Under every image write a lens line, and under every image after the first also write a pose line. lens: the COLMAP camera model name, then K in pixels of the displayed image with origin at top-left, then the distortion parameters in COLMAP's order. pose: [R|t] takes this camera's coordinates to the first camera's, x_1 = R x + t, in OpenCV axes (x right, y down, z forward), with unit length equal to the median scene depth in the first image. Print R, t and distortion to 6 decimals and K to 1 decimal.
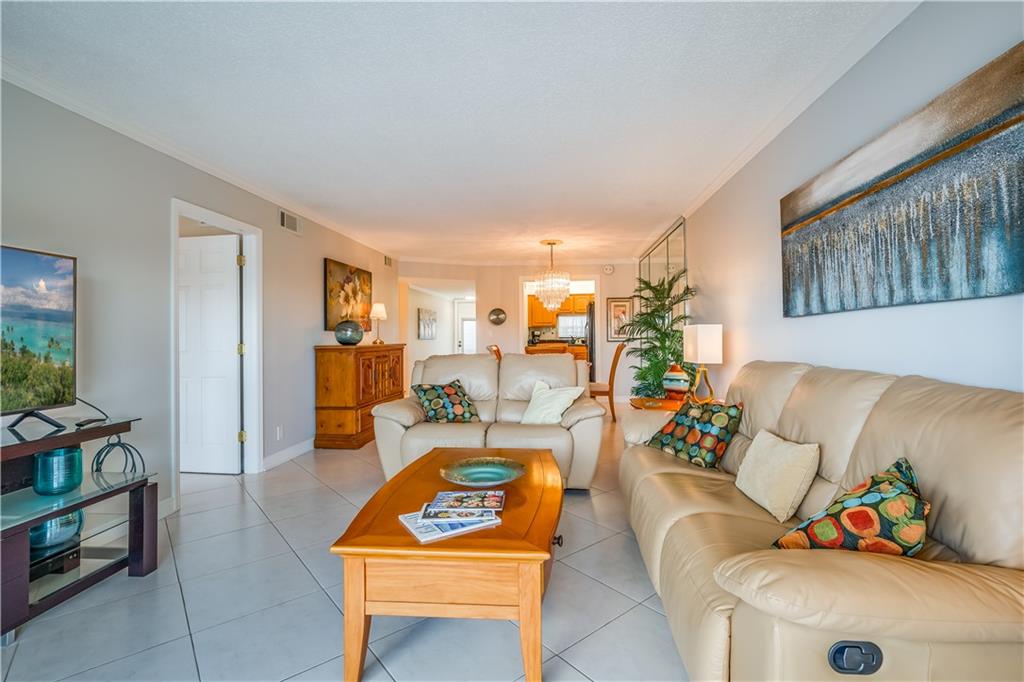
lens RADIAL K [[464.5, 0, 511.9], [0, 464.5, 335.6], [0, 0, 1]] dist [-0.003517, -0.000013]
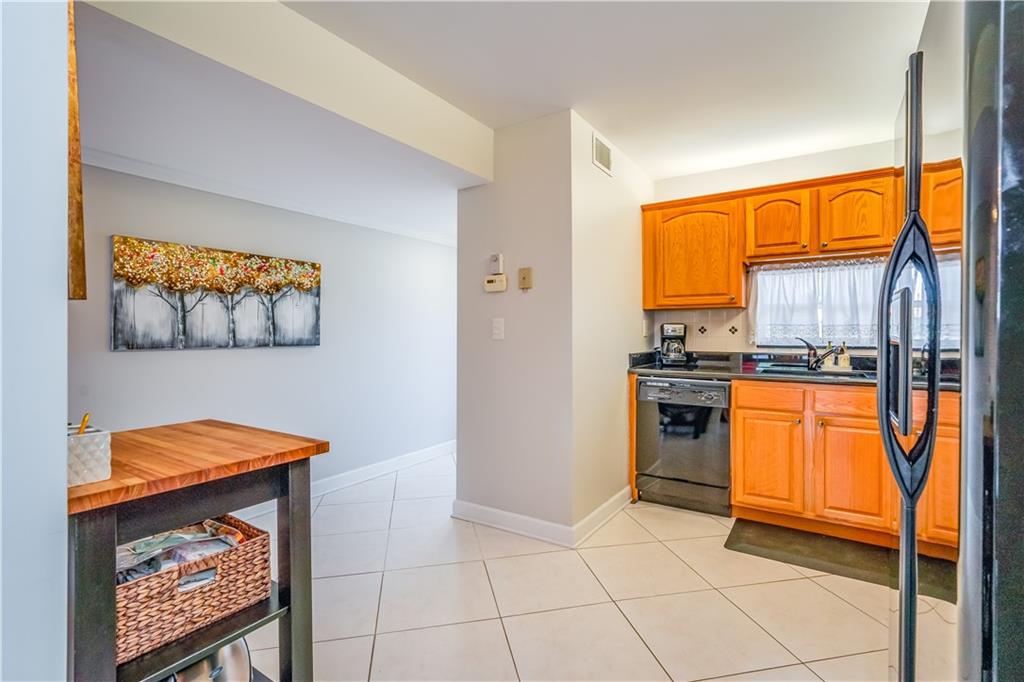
lens RADIAL K [[464.5, 0, 523.9], [0, 464.5, 330.6], [0, 0, 1]] dist [-0.003517, -0.000013]
pose [[0.889958, 0.006438, -0.455997, 0.139153], [-0.005660, 0.999979, 0.003073, -0.006412], [0.456007, -0.000154, 0.889976, 0.908751]]
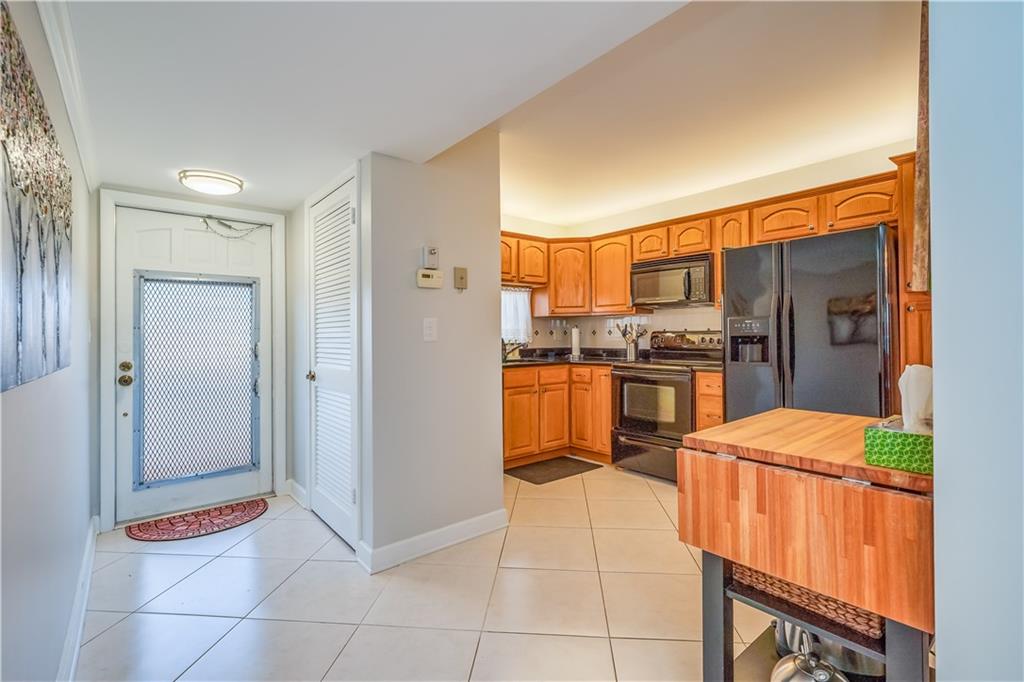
lens RADIAL K [[464.5, 0, 503.7], [0, 464.5, 331.6], [0, 0, 1]] dist [-0.003517, -0.000013]
pose [[0.719867, 0.008560, 0.694059, -0.192467], [-0.000140, 0.999926, -0.012187, -0.001739], [-0.694112, 0.008675, 0.719815, 0.947725]]
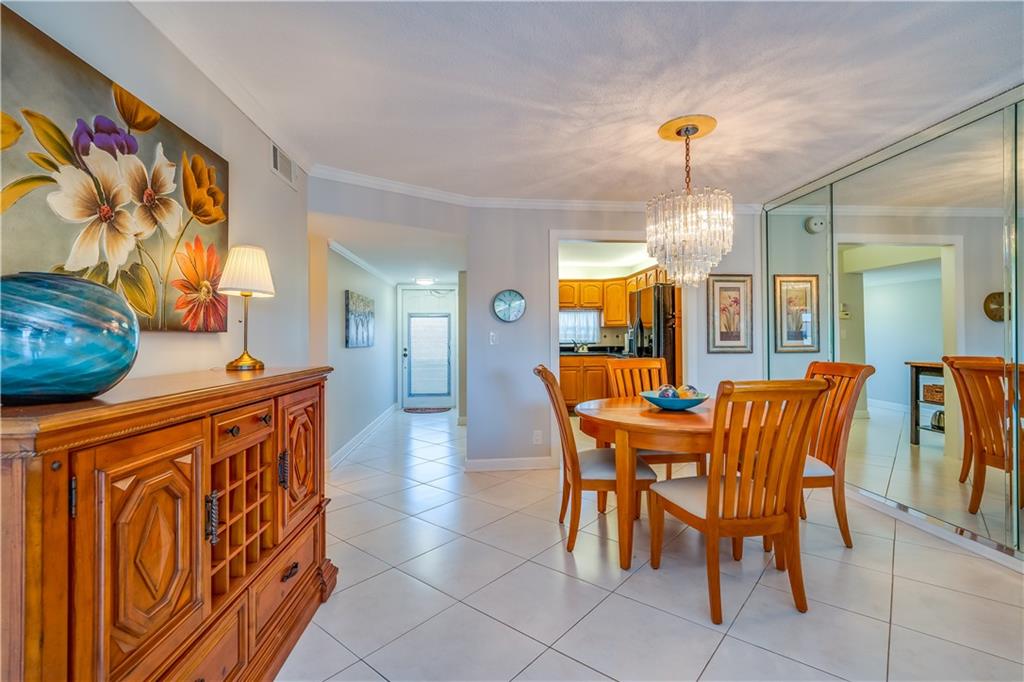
lens RADIAL K [[464.5, 0, 506.2], [0, 464.5, 339.4], [0, 0, 1]] dist [-0.003517, -0.000013]
pose [[0.985827, 0.002183, 0.167753, -0.112986], [-0.002775, 0.999991, 0.003293, -0.004224], [-0.167744, -0.003712, 0.985824, 0.452204]]
